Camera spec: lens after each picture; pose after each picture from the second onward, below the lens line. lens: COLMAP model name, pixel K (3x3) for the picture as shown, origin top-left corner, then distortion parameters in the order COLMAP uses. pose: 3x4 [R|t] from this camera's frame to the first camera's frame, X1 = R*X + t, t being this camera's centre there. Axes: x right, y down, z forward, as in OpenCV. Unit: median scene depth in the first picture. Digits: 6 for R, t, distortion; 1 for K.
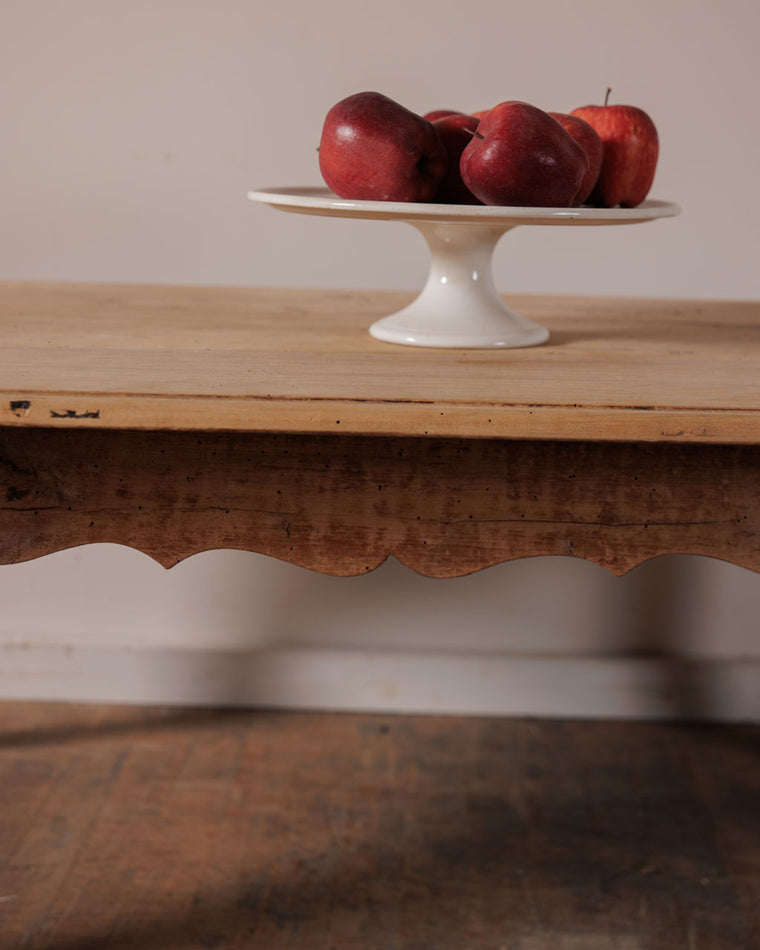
lens RADIAL K [[1785.8, 0, 386.5], [0, 1785.8, 401.3], [0, 0, 1]] dist [-0.014149, 0.114089]
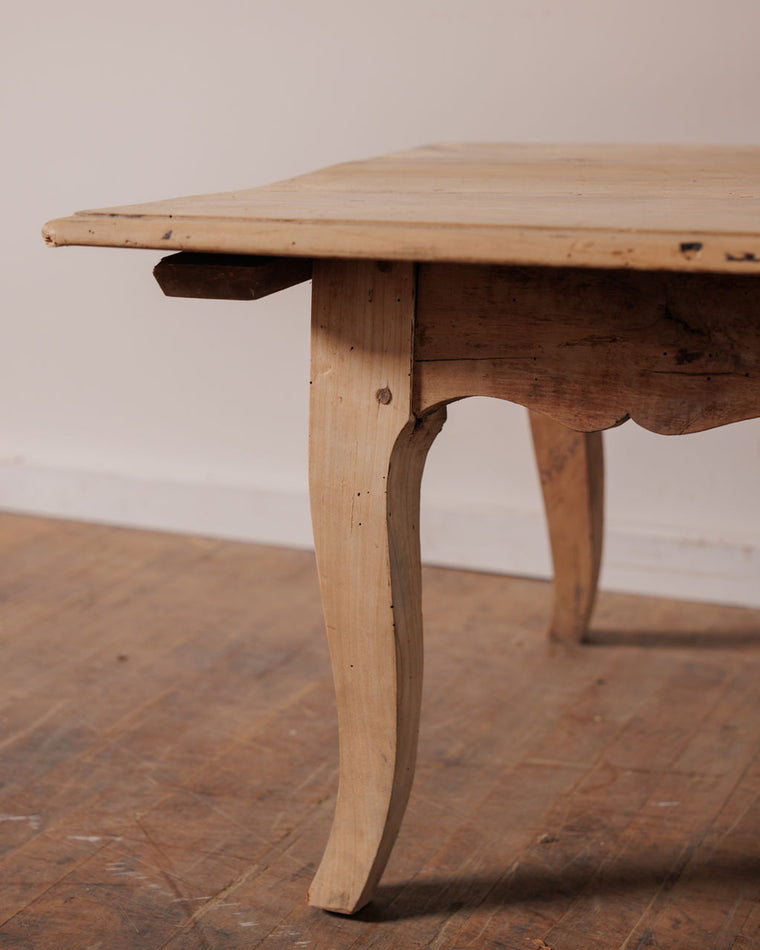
lens RADIAL K [[1779.2, 0, 319.1], [0, 1779.2, 386.8], [0, 0, 1]] dist [-0.033232, 0.001143]
pose [[0.911285, 0.038041, -0.410015, -0.010135], [-0.023344, 0.998895, 0.040793, 0.034966], [0.411113, -0.027603, 0.911166, 0.113452]]
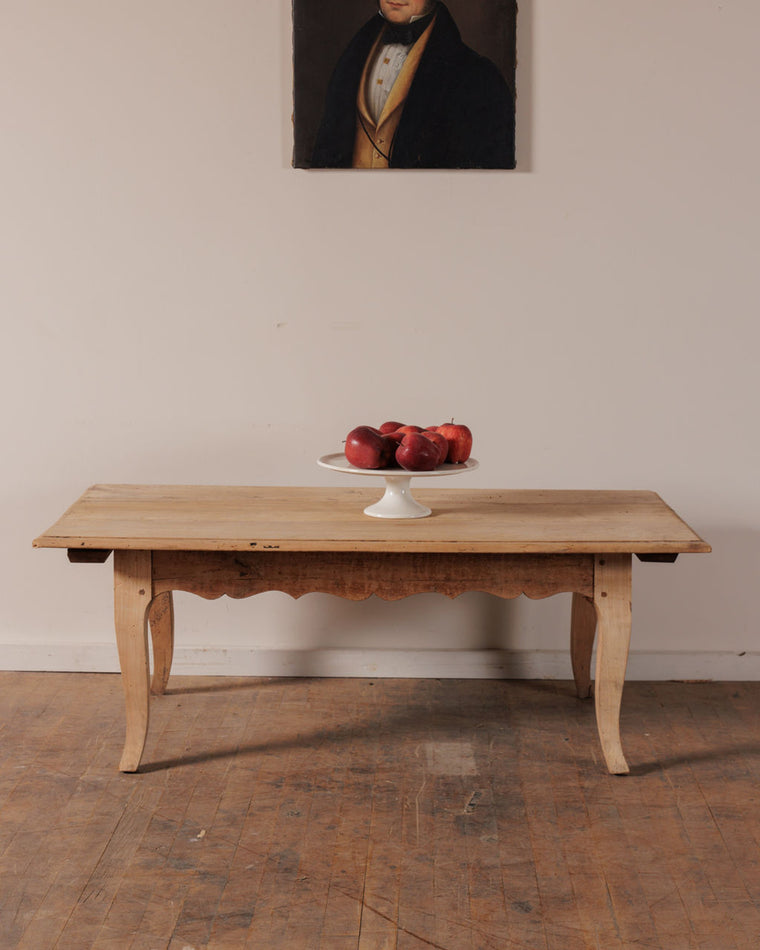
lens RADIAL K [[1785.8, 0, 386.5], [0, 1785.8, 401.3], [0, 0, 1]] dist [-0.014149, 0.114089]
pose [[0.999794, -0.015584, 0.013025, -0.008737], [0.016325, 0.998130, -0.058906, -0.052615], [-0.012082, 0.059107, 0.998179, -1.885056]]
